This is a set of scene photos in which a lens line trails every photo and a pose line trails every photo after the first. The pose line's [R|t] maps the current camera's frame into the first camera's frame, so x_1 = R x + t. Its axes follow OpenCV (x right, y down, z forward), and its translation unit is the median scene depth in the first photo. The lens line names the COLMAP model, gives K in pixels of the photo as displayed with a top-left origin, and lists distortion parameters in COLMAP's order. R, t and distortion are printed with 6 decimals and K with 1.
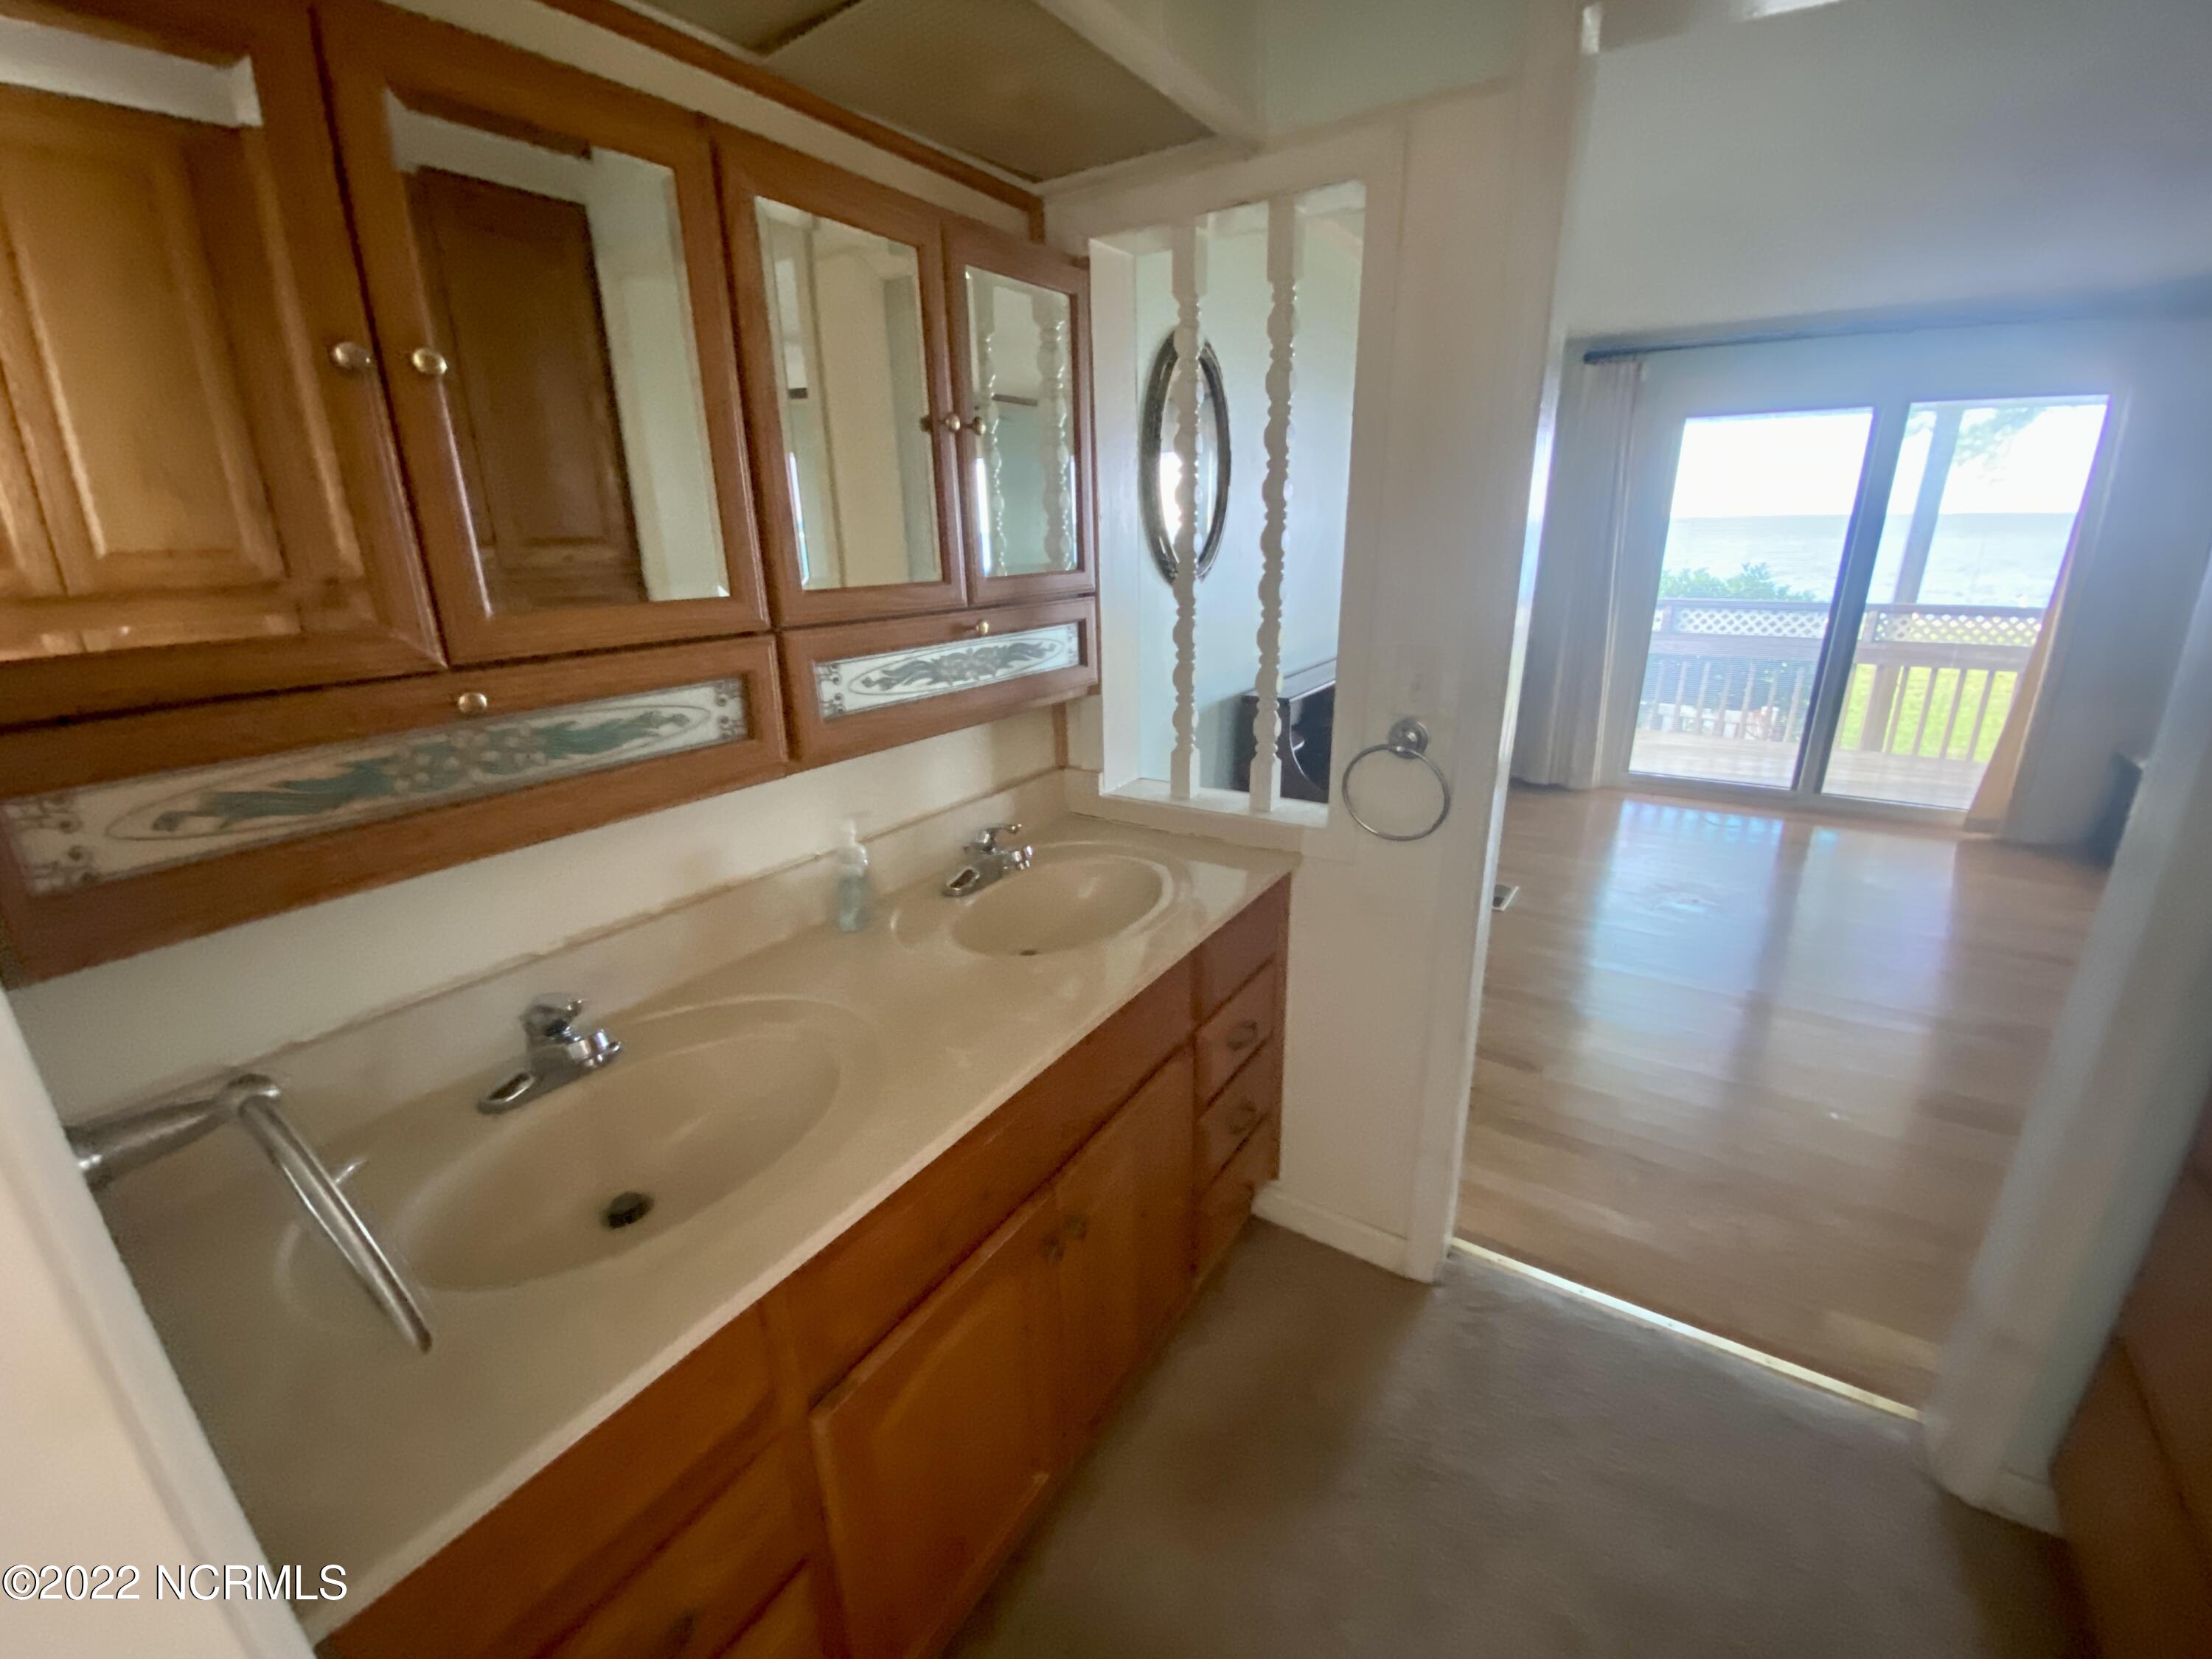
lens RADIAL K [[893.0, 0, 1110.4], [0, 893.0, 789.0], [0, 0, 1]] dist [-0.002479, -0.000317]
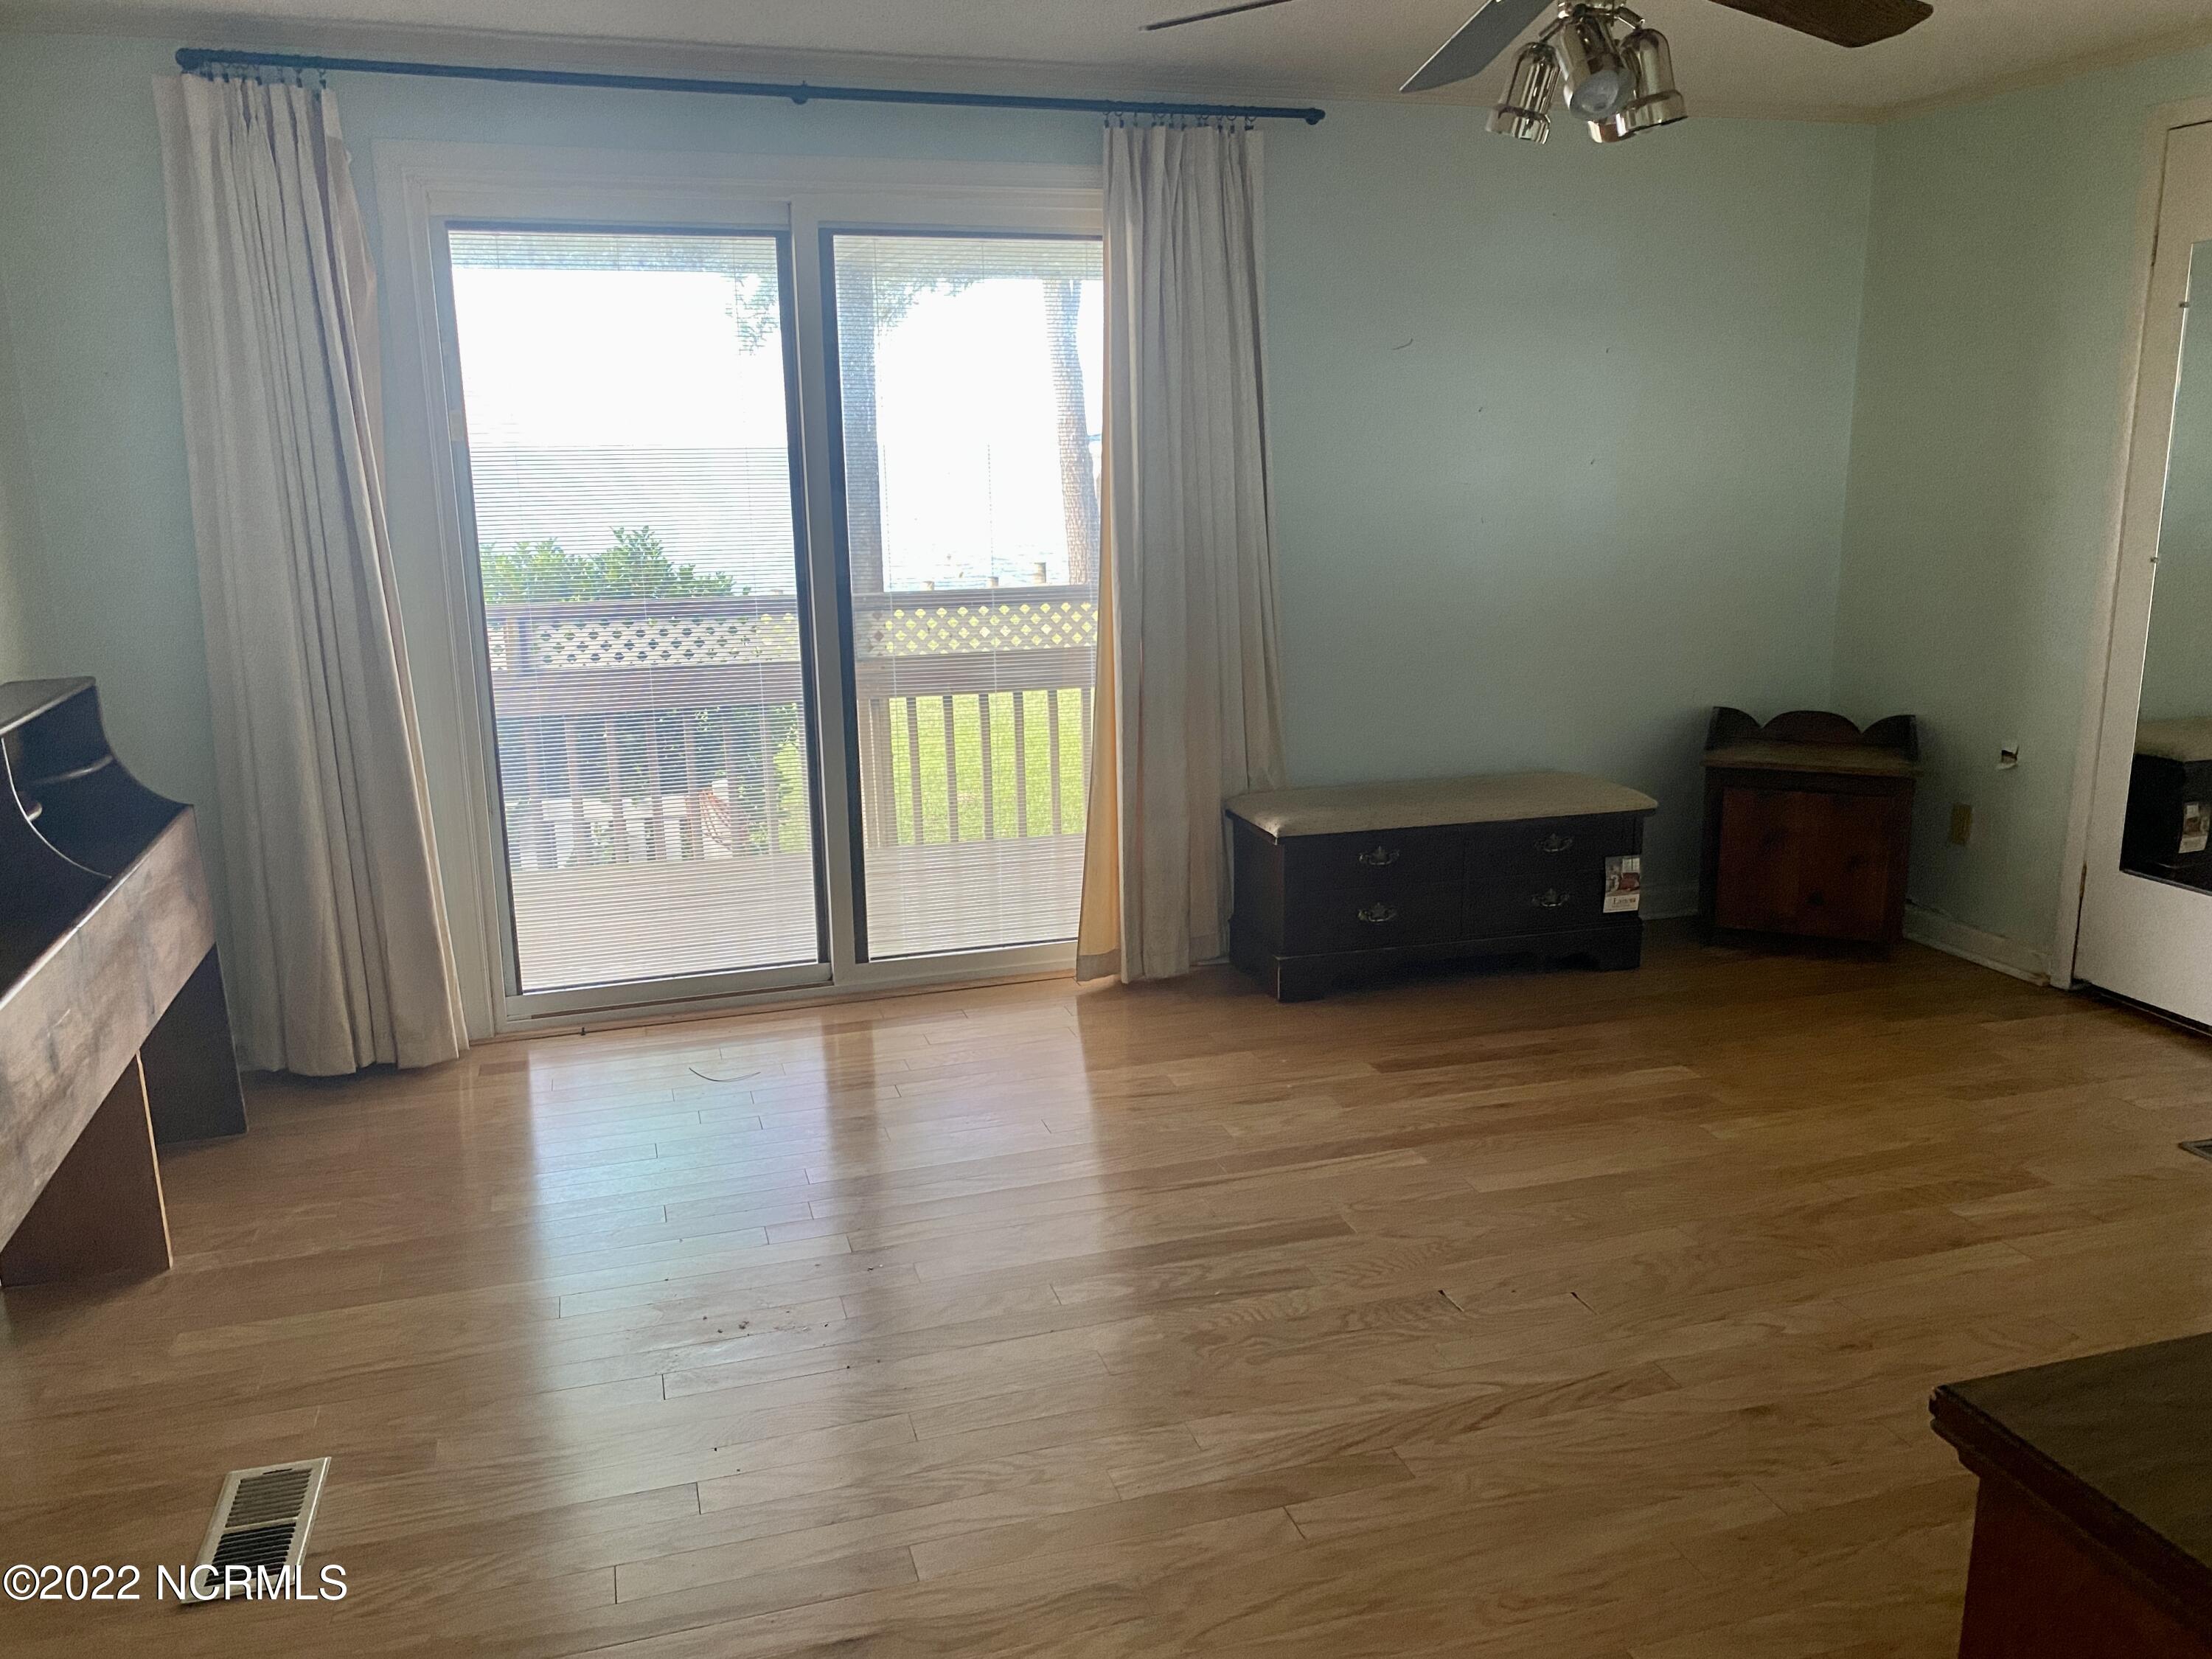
lens RADIAL K [[1704.5, 0, 1110.4], [0, 1704.5, 801.1], [0, 0, 1]] dist [0.056673, -0.054656]
pose [[0.629289, -0.163990, 0.759672, 0.128417], [0.235849, 0.971683, 0.014387, -0.057368], [-0.740520, 0.170115, 0.650147, 0.203845]]
